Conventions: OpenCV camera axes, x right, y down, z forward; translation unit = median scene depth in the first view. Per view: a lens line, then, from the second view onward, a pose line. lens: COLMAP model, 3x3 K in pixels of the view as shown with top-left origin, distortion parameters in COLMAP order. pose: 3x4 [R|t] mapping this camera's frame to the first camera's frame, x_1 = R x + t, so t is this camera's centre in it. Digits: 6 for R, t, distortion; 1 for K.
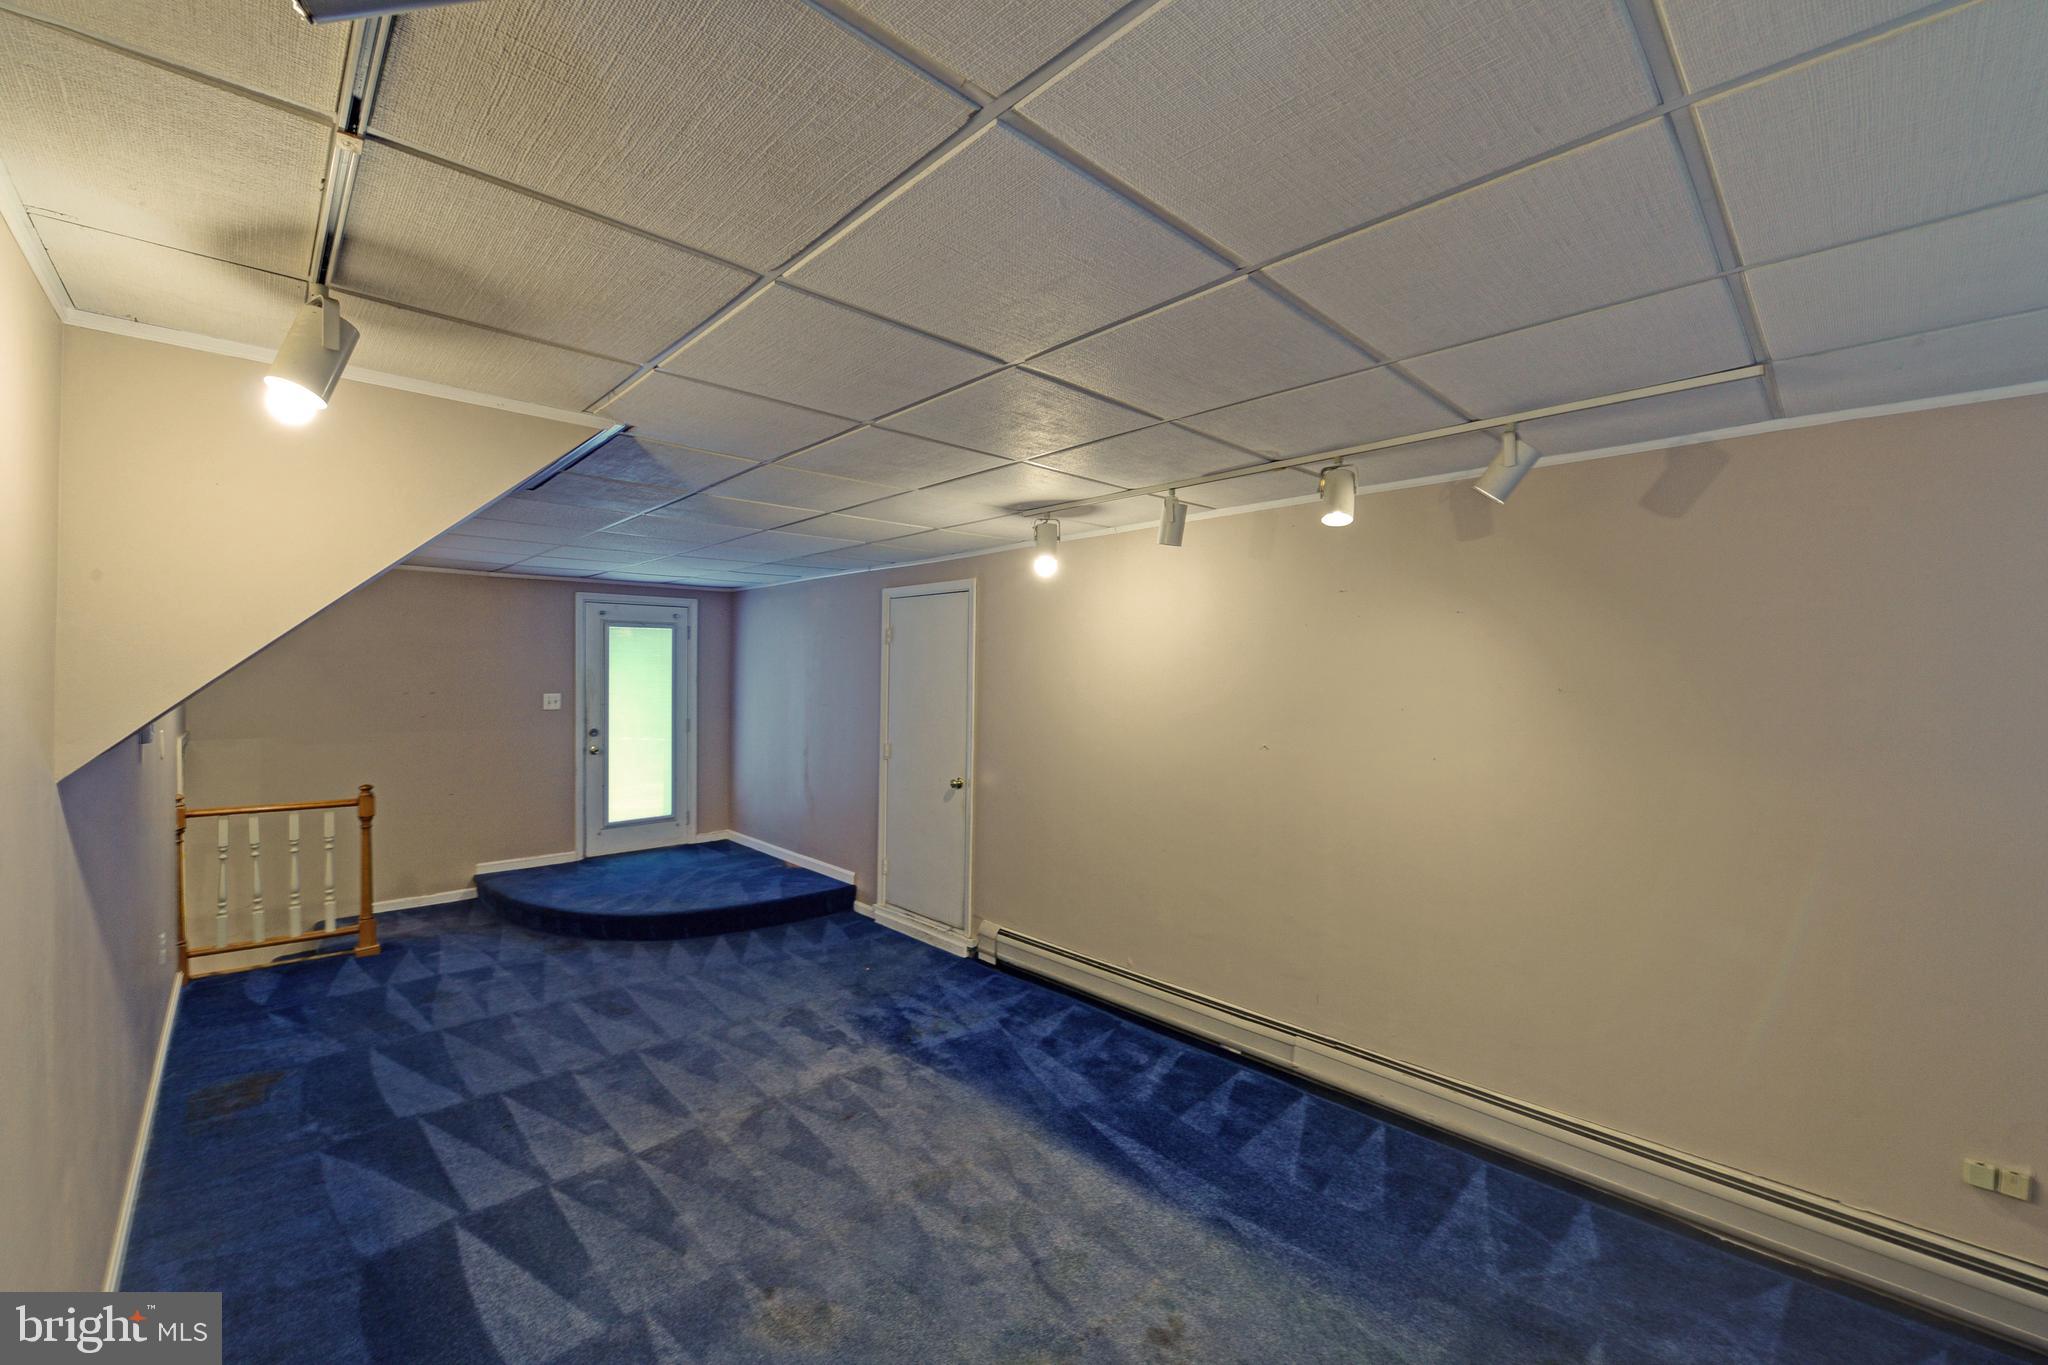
lens RADIAL K [[829.7, 0, 1028.7], [0, 829.7, 681.6], [0, 0, 1]] dist [-0.017885, -0.002358]
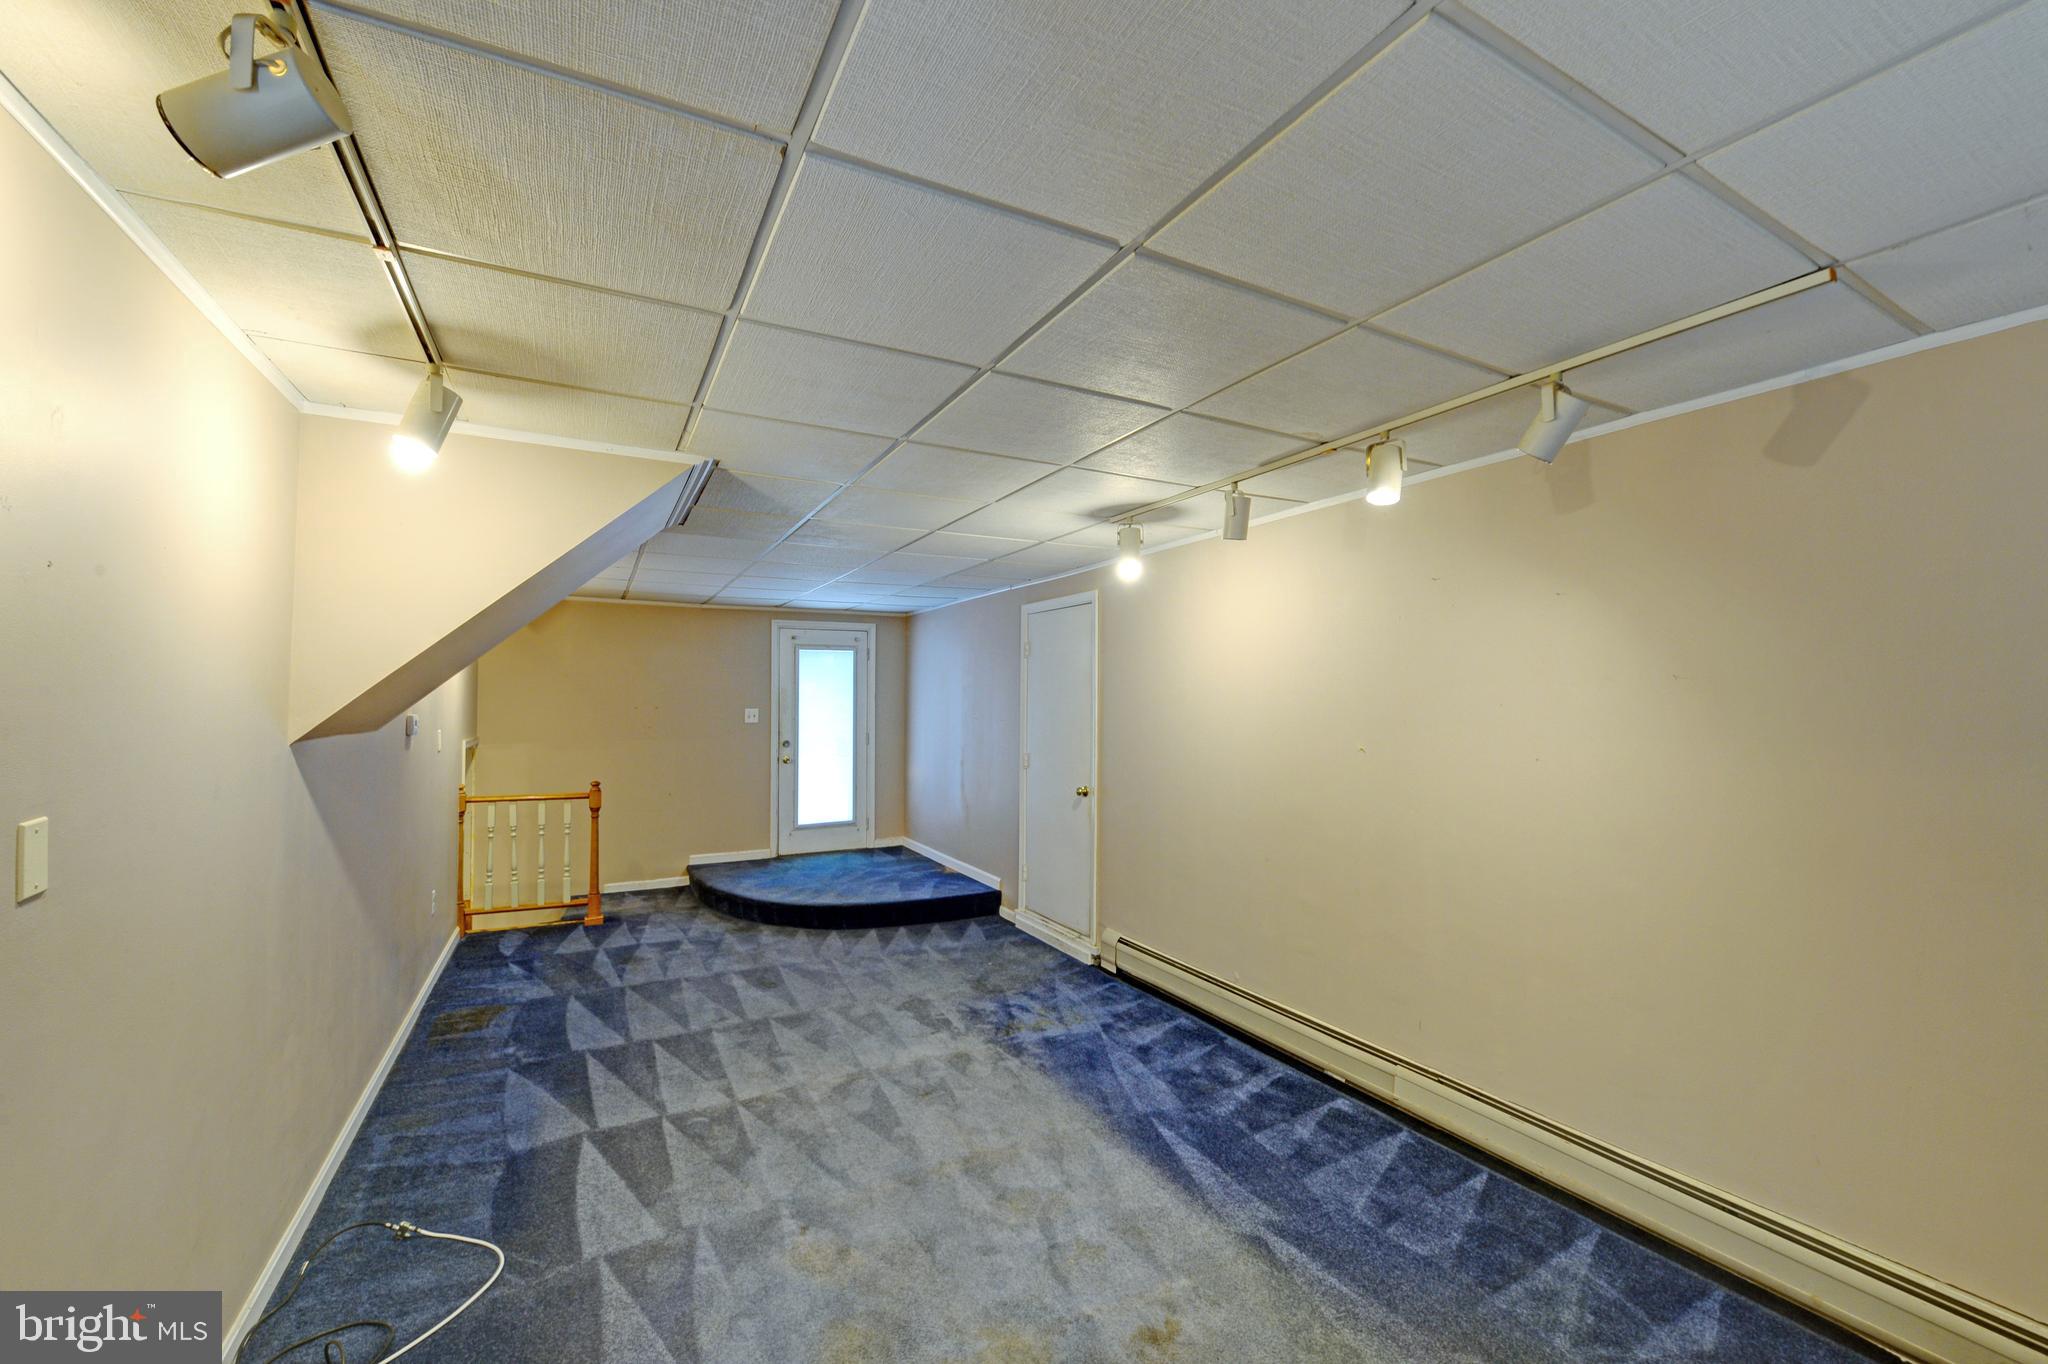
lens RADIAL K [[829.7, 0, 1037.4], [0, 829.7, 679.6], [0, 0, 1]] dist [-0.017885, -0.002358]
pose [[0.964308, -0.014446, -0.264388, 0.203633], [0.004292, 0.999232, -0.038944, 0.039005], [0.264748, 0.036419, 0.963630, -0.002319]]
